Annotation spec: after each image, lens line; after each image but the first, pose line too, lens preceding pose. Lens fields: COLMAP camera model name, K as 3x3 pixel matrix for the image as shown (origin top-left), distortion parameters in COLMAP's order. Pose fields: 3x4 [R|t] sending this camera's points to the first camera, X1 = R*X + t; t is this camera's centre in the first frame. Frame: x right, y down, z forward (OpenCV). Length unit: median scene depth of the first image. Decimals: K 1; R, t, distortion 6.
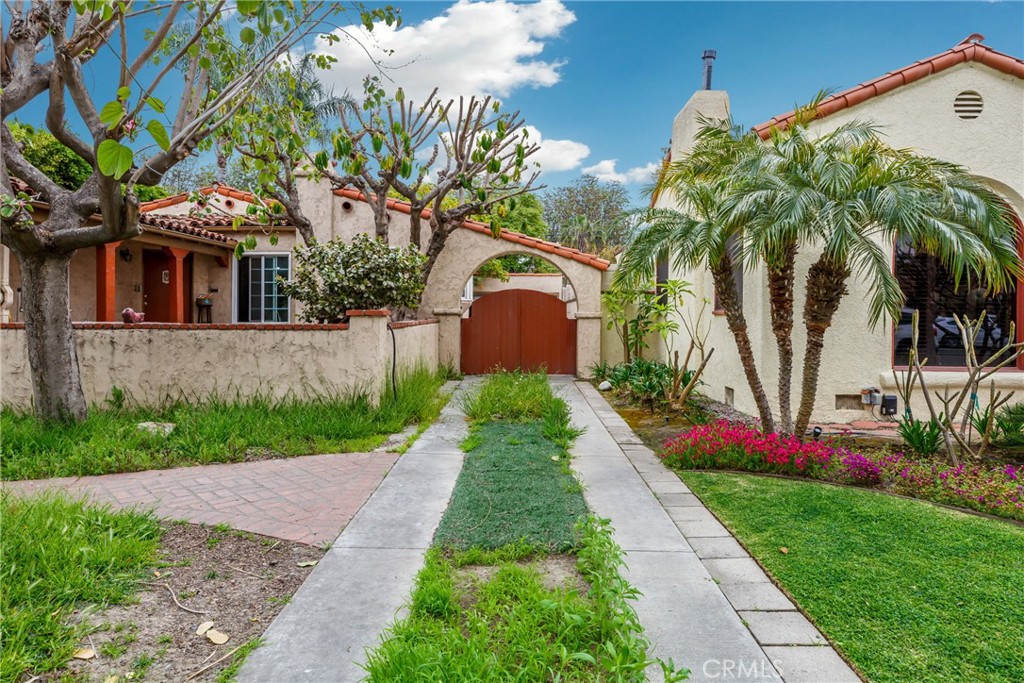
lens RADIAL K [[608.6, 0, 516.6], [0, 608.6, 312.4], [0, 0, 1]] dist [0.010071, 0.000794]
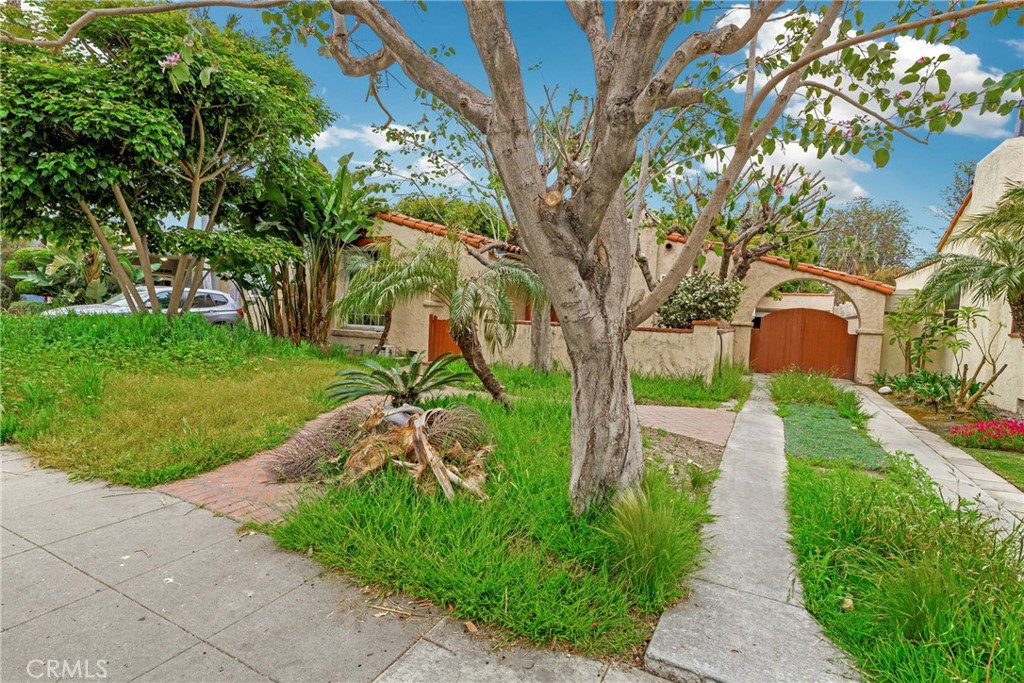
lens RADIAL K [[496.4, 0, 512.0], [0, 496.4, 338.8], [0, 0, 1]] dist [0.000655, 0.000324]
pose [[0.887486, 0.057044, -0.457291, -0.085817], [-0.040192, 0.998109, 0.046505, 0.001795], [0.459079, -0.022893, 0.888100, -0.279501]]
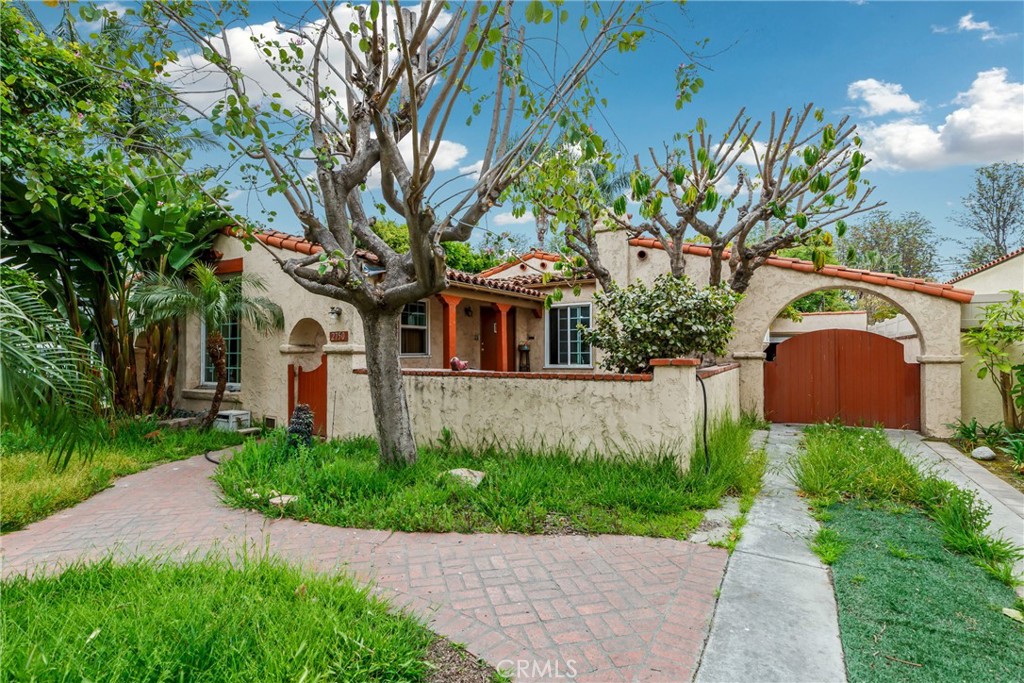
lens RADIAL K [[492.3, 0, 517.6], [0, 492.3, 348.1], [0, 0, 1]] dist [-0.002953, -0.000542]
pose [[0.874378, -0.011436, -0.485110, -0.080427], [0.008506, 0.999930, -0.008242, -0.012902], [0.485170, 0.003080, 0.874414, 0.222783]]
